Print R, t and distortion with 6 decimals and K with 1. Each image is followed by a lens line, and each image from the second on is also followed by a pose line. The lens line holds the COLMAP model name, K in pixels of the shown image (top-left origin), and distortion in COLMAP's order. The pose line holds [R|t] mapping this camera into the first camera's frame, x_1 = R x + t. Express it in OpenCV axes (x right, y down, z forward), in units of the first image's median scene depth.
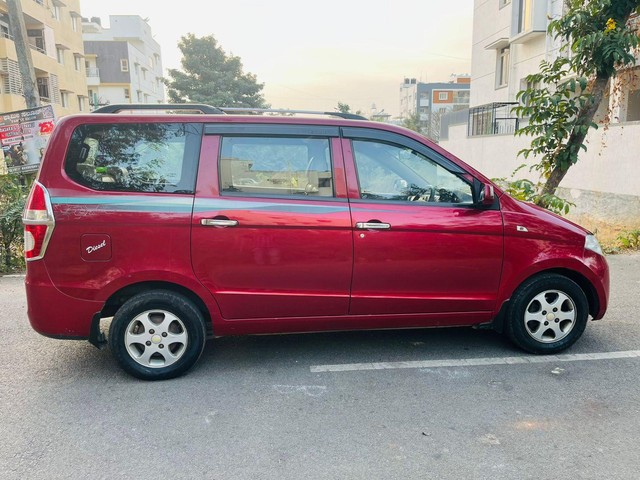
lens RADIAL K [[498.4, 0, 319.3], [0, 498.4, 244.3], [0, 0, 1]] dist [0.017087, -0.036082]
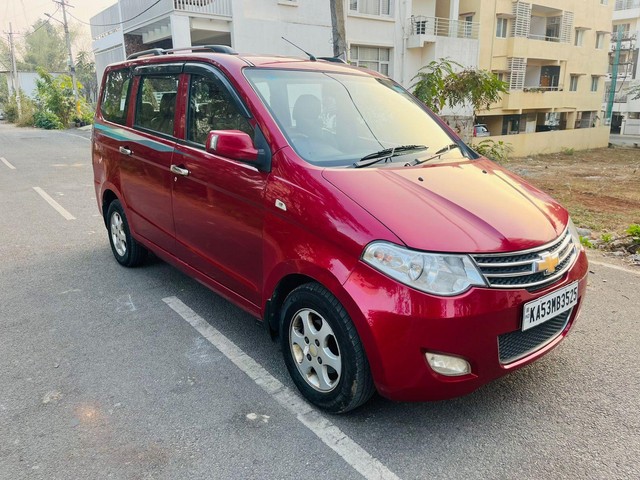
lens RADIAL K [[498.4, 0, 316.7], [0, 498.4, 238.8], [0, 0, 1]] dist [0.017087, -0.036082]
pose [[0.532032, 0.238636, -0.812400, 0.975740], [-0.156820, 0.970635, 0.182416, -0.115555], [0.832075, 0.030349, 0.553832, 0.656026]]
